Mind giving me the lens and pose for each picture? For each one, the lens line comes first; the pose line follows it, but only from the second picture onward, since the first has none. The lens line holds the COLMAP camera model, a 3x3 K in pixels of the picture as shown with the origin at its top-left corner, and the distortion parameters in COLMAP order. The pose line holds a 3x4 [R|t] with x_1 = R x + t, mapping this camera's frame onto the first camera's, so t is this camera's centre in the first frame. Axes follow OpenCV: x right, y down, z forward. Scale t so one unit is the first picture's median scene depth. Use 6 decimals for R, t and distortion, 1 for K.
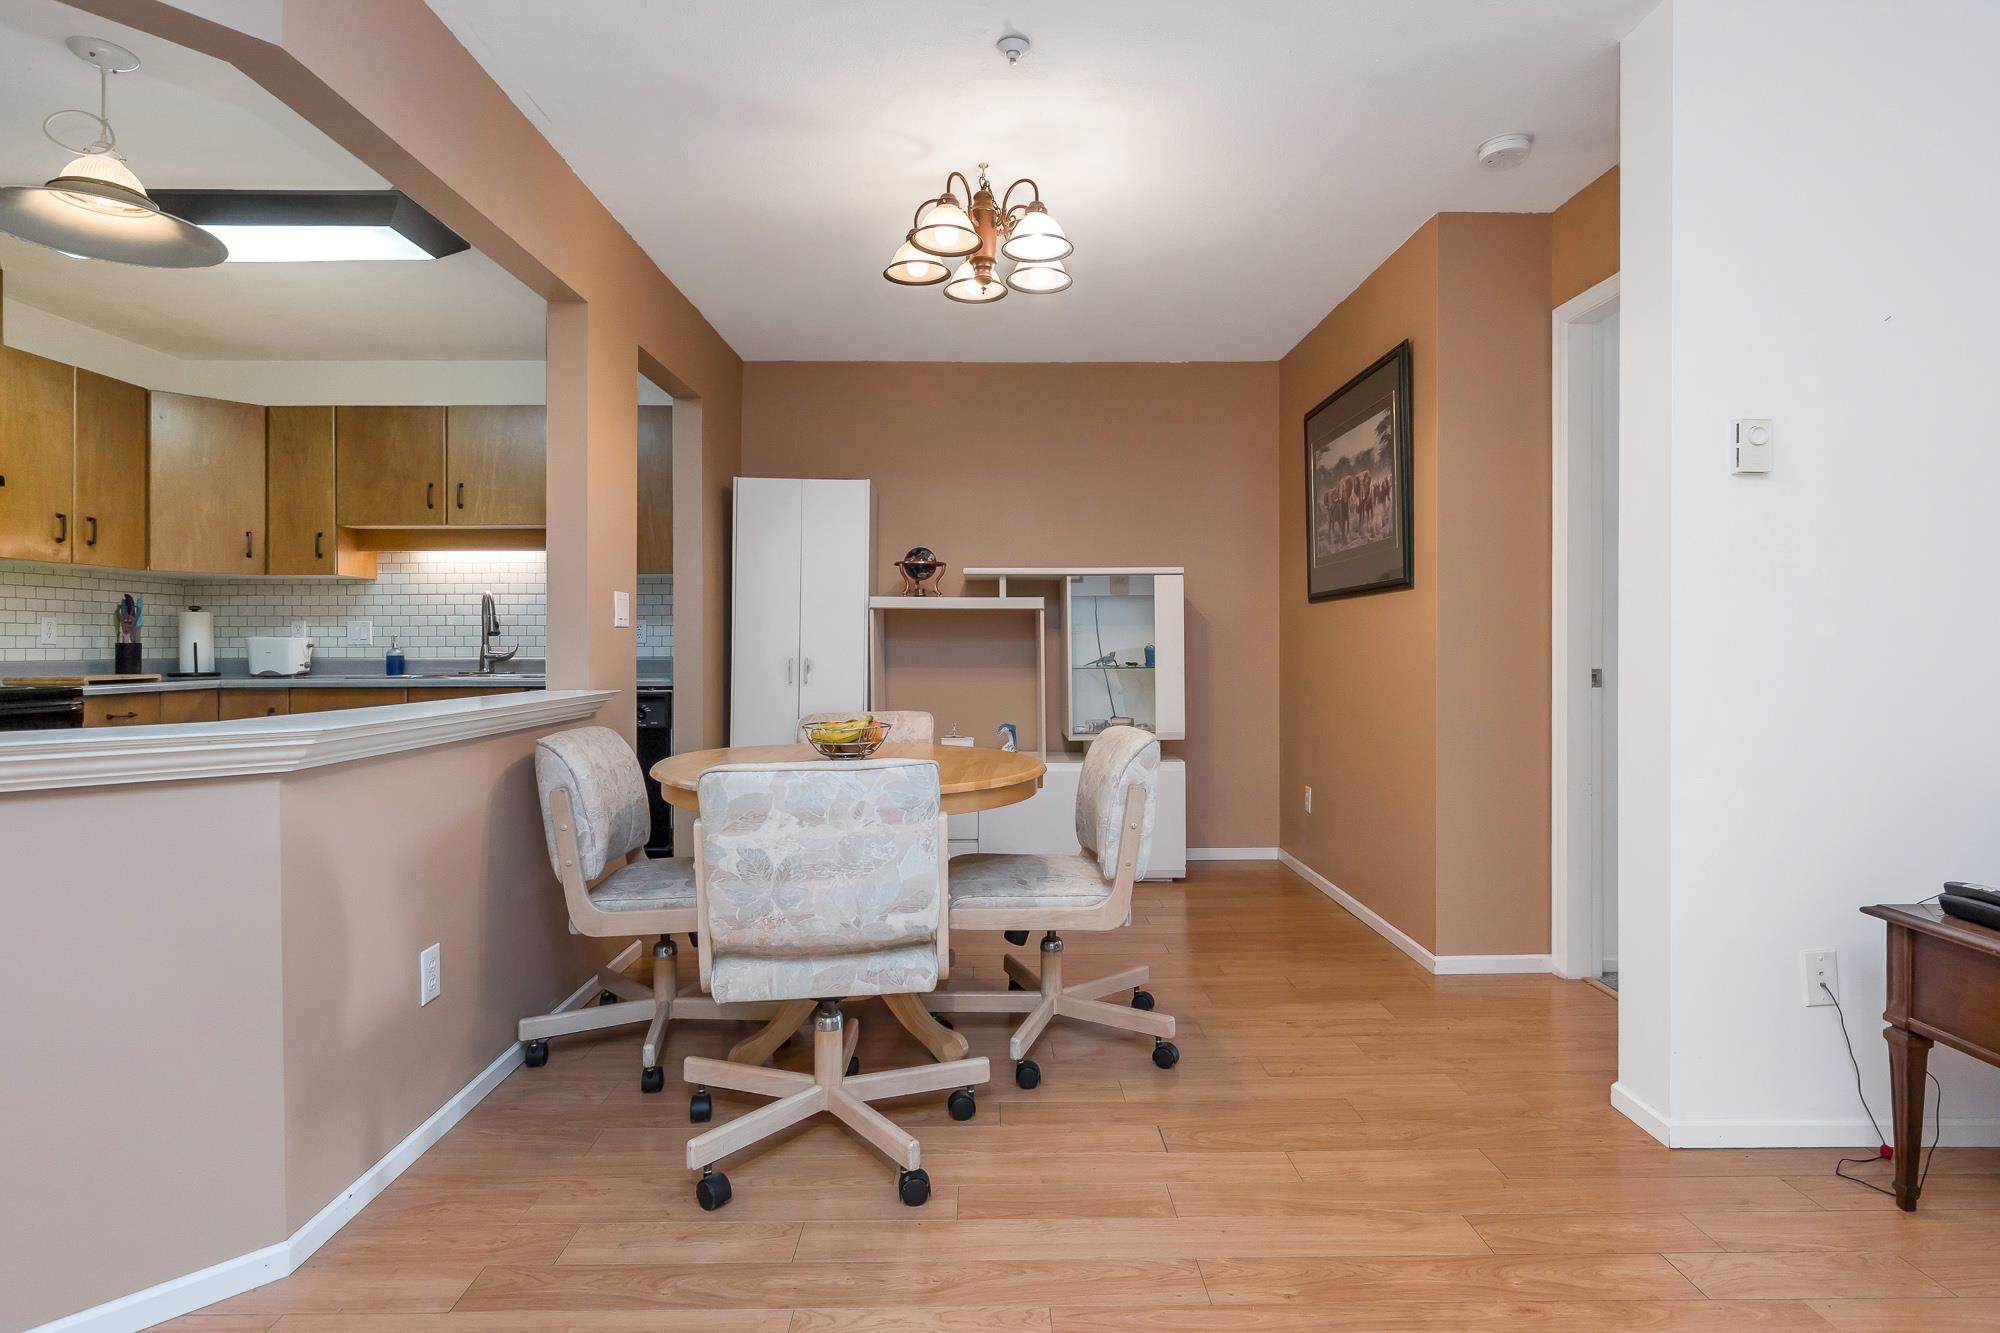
lens RADIAL K [[1017.5, 0, 993.4], [0, 1017.5, 640.8], [0, 0, 1]] dist [-0.001525, 0.000811]
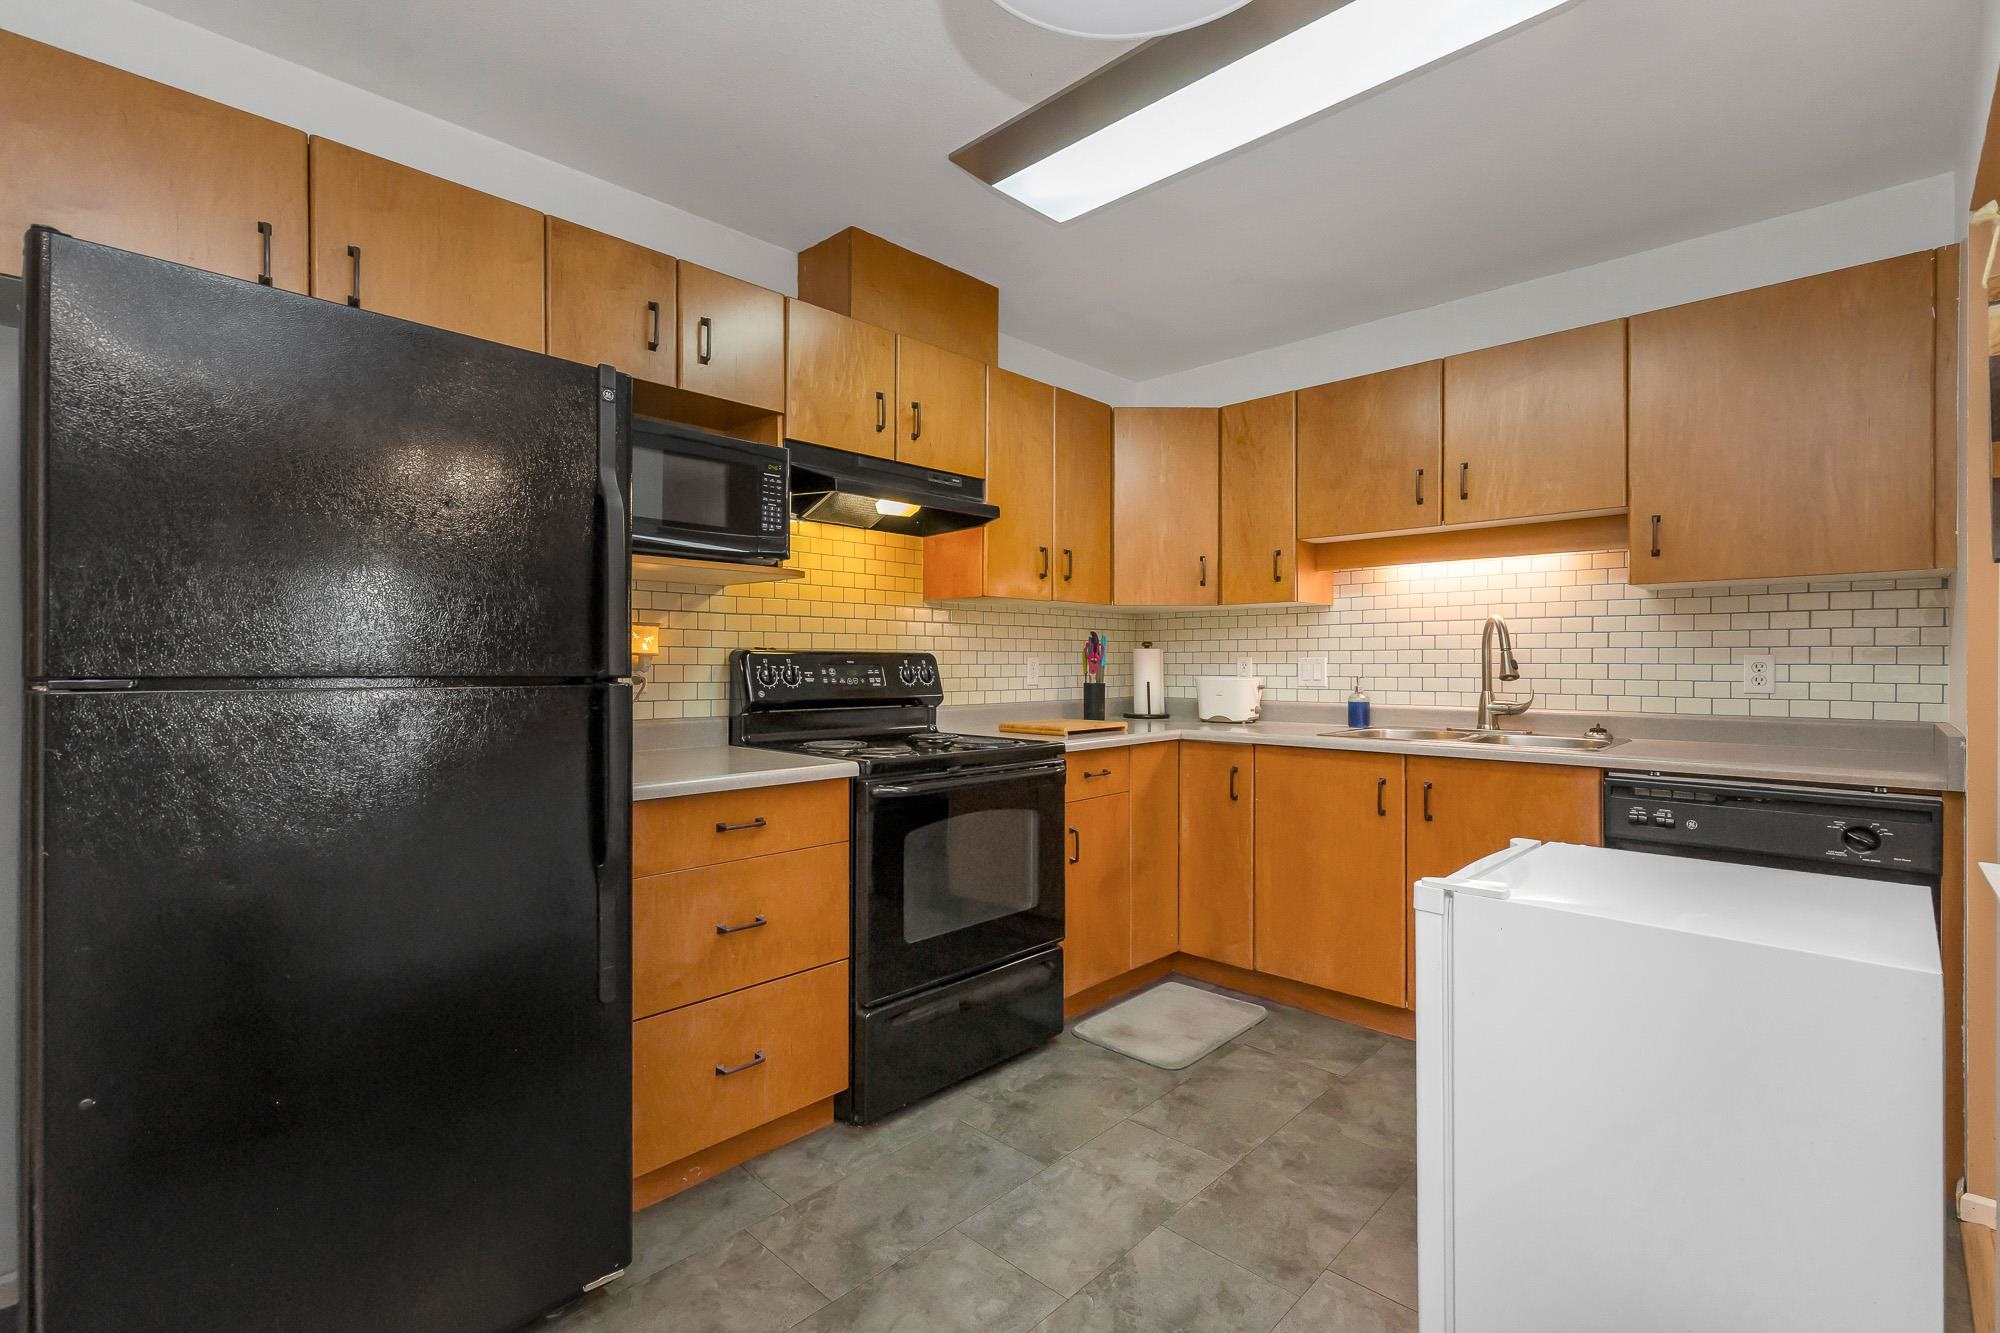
lens RADIAL K [[901.1, 0, 993.4], [0, 901.1, 667.6], [0, 0, 1]] dist [0.001466, -0.000173]
pose [[0.710149, 0.006713, -0.704020, -0.331651], [0.001234, 0.999941, 0.010779, -0.021702], [0.704050, -0.008524, 0.710099, 0.343340]]
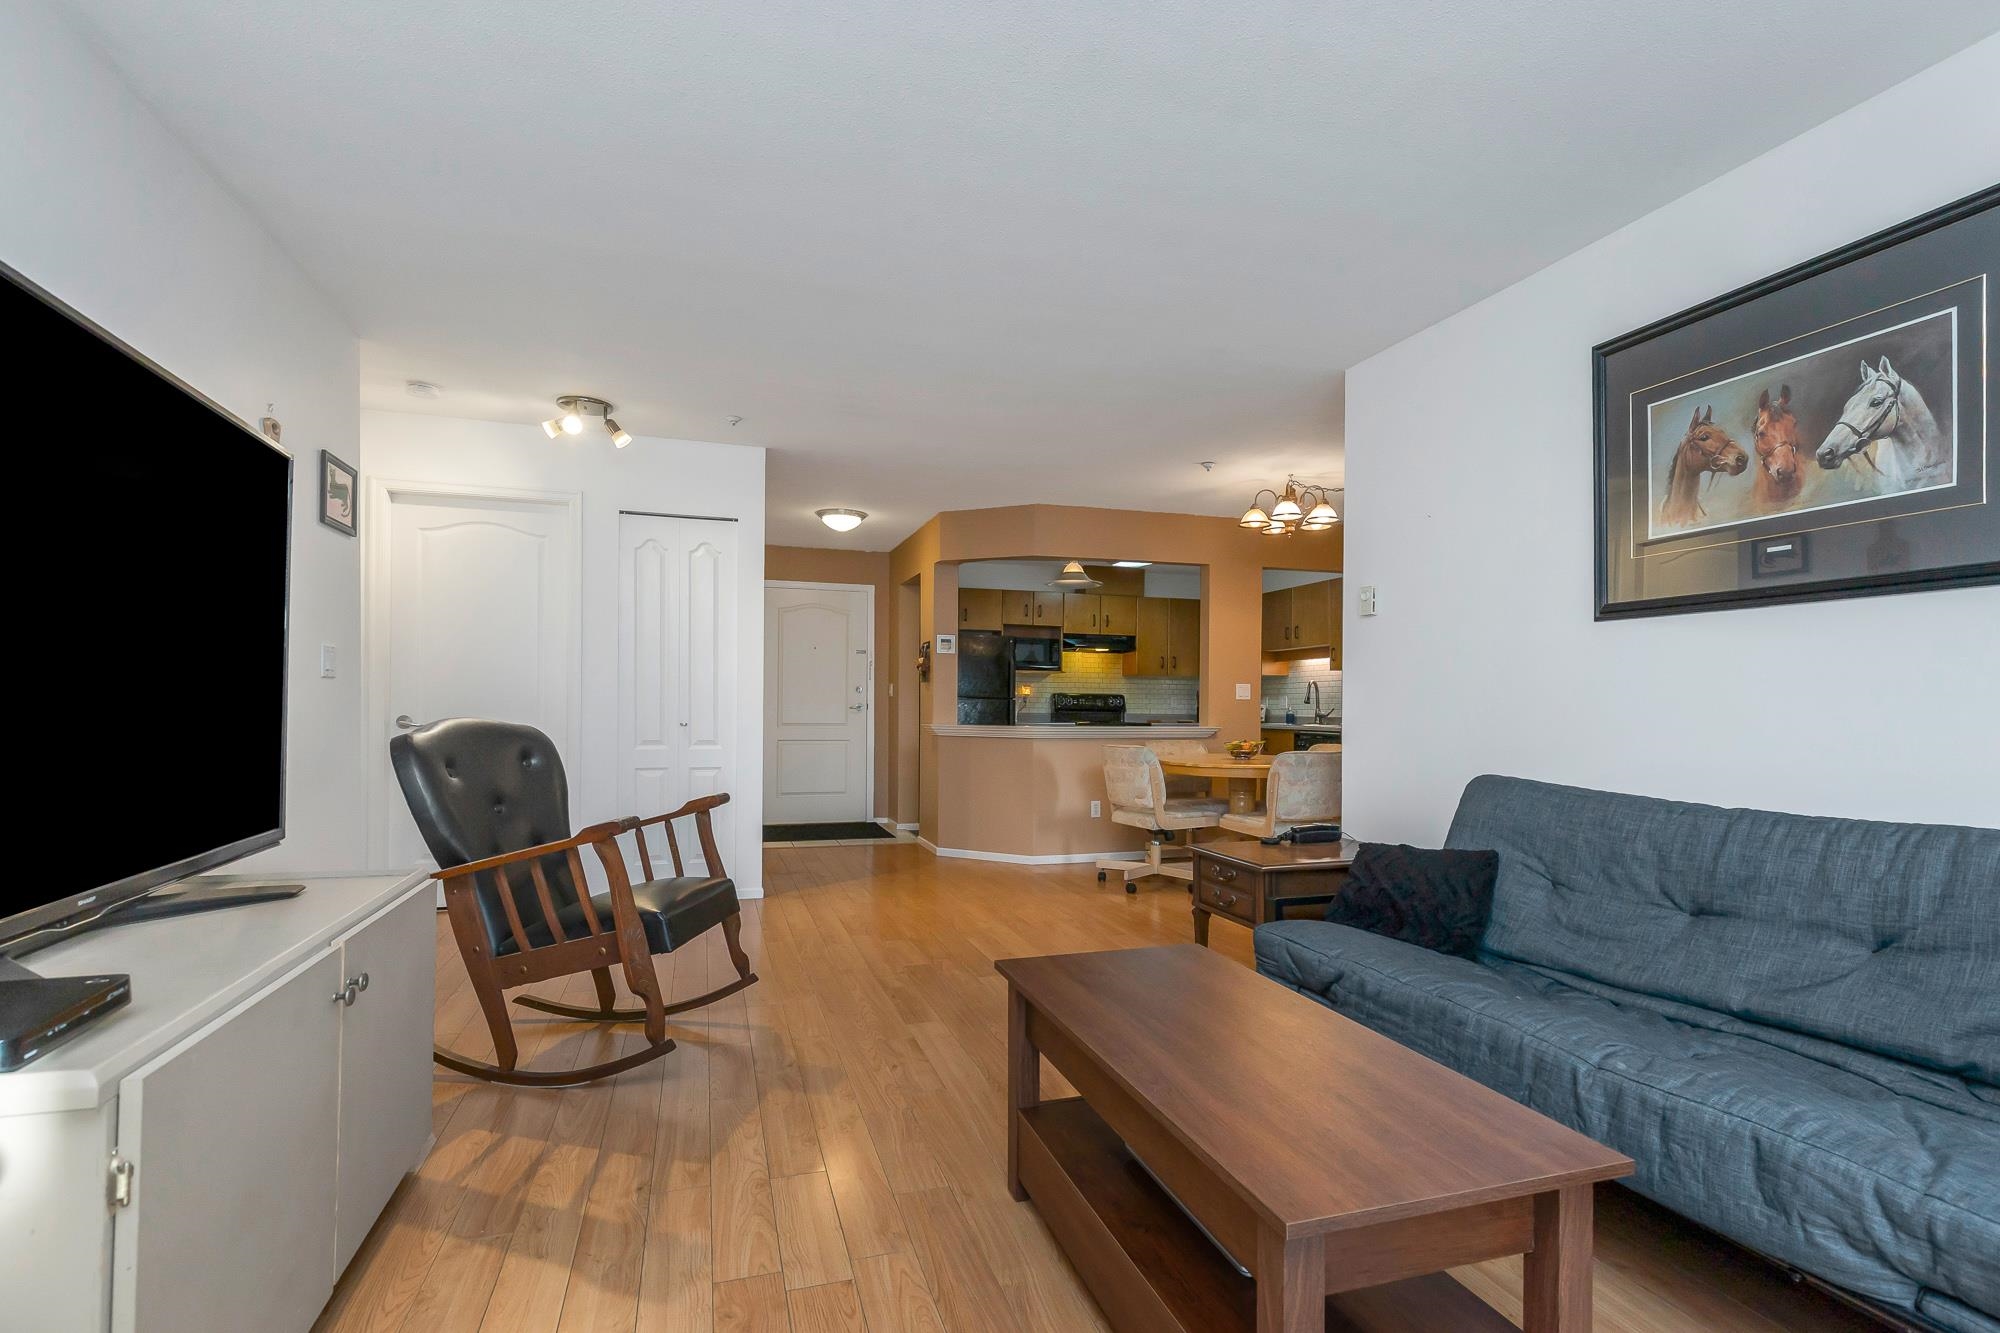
lens RADIAL K [[912.3, 0, 998.5], [0, 912.3, 695.7], [0, 0, 1]] dist [0.003470, -0.000351]
pose [[0.295737, -0.009461, -0.955223, 1.036282], [-0.004998, 0.999922, -0.011451, 0.002022], [0.955256, 0.008161, 0.295667, -0.071163]]
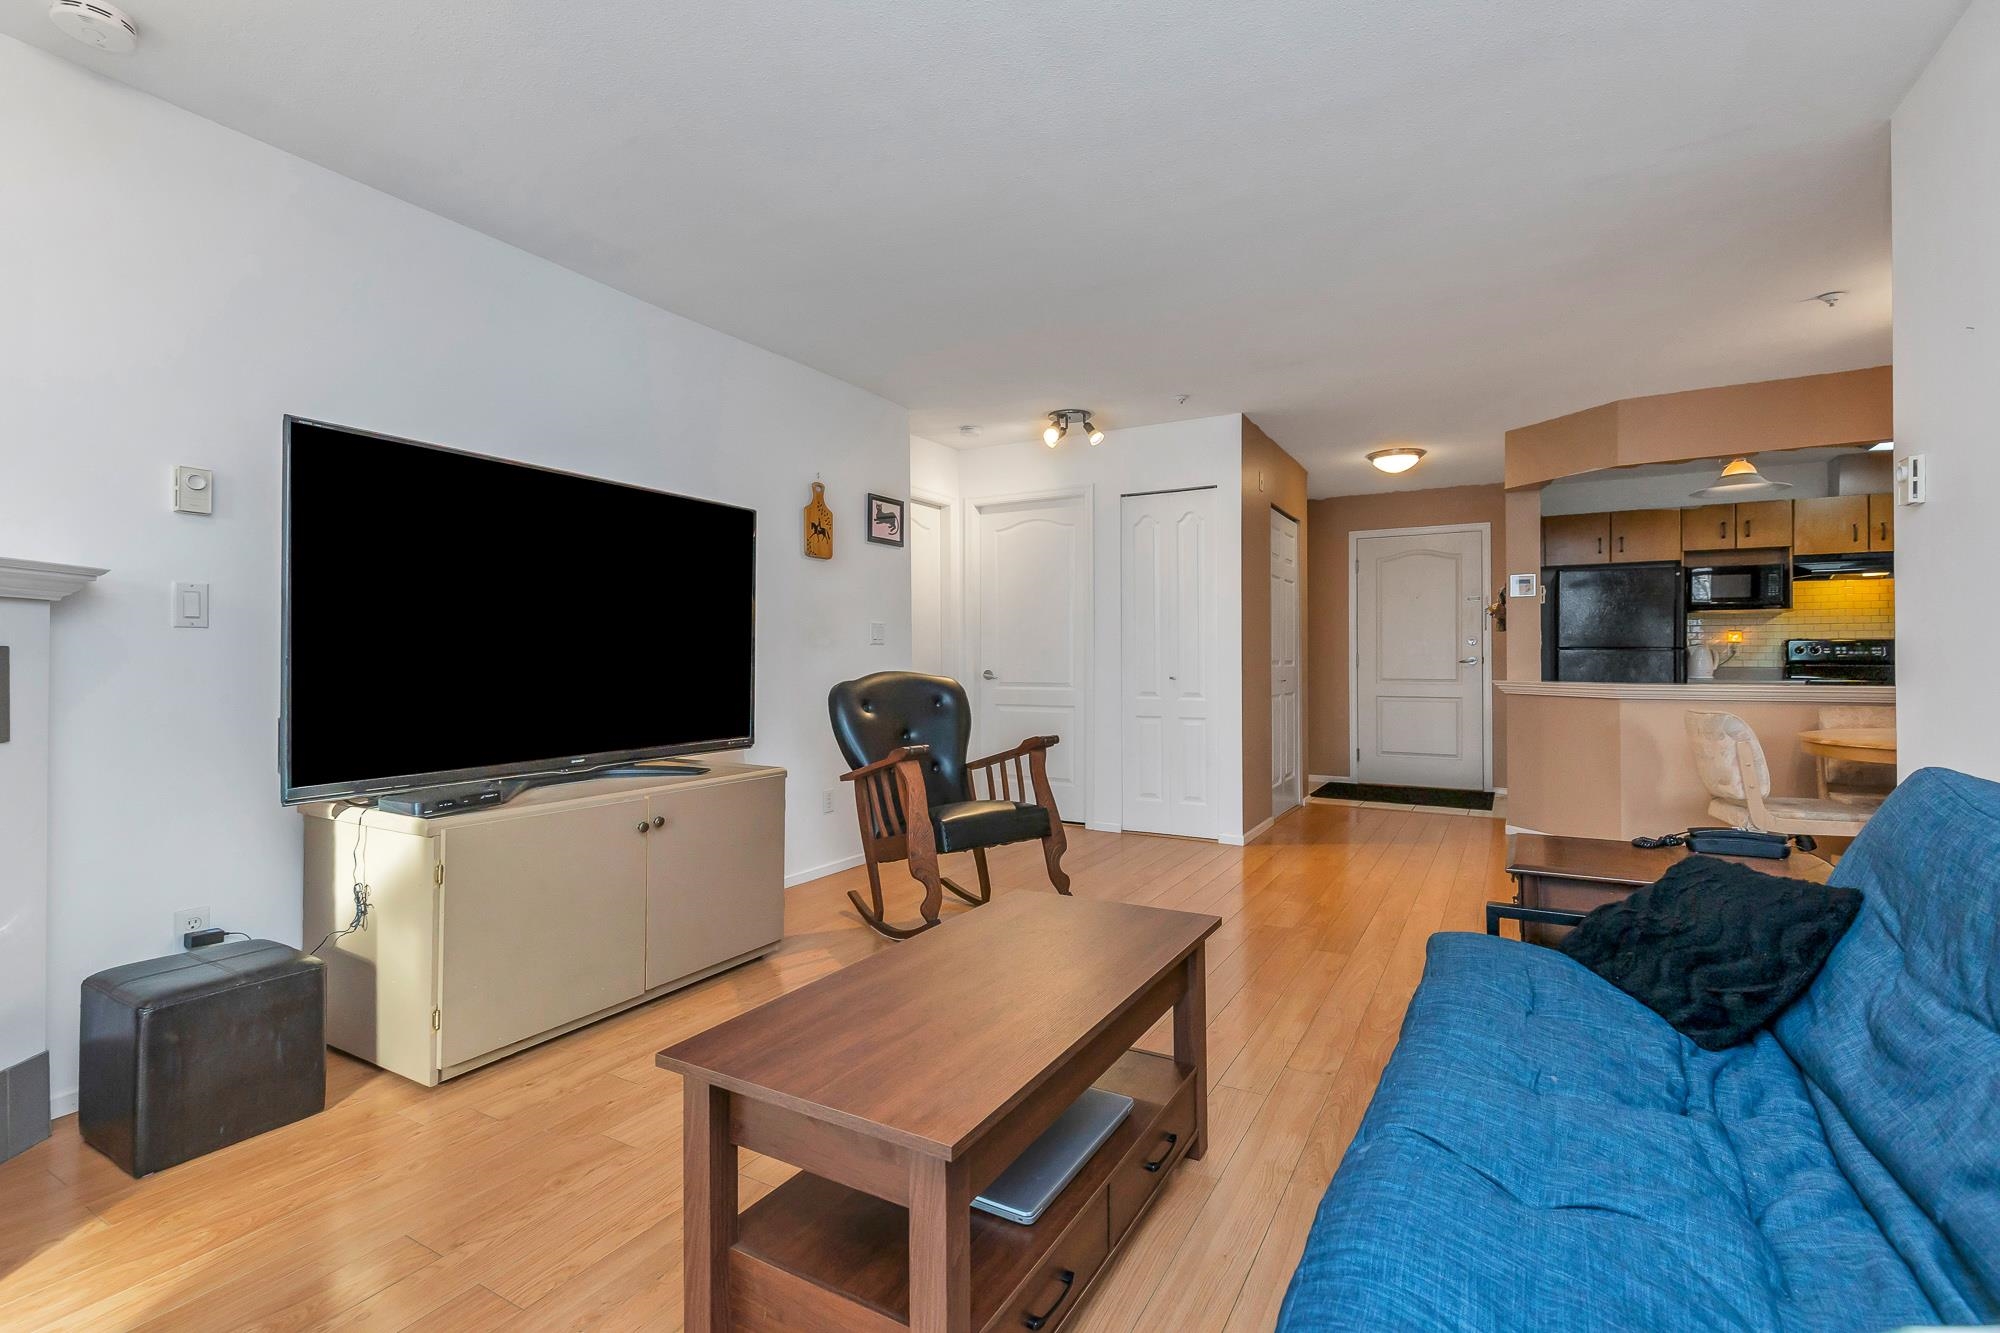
lens RADIAL K [[906.7, 0, 998.3], [0, 906.7, 653.7], [0, 0, 1]] dist [0.010457, 0.000378]
pose [[-0.508654, -0.005560, -0.860953, 1.039563], [0.004242, 0.999951, -0.008964, 0.003230], [0.860961, -0.008212, -0.508605, 0.305005]]
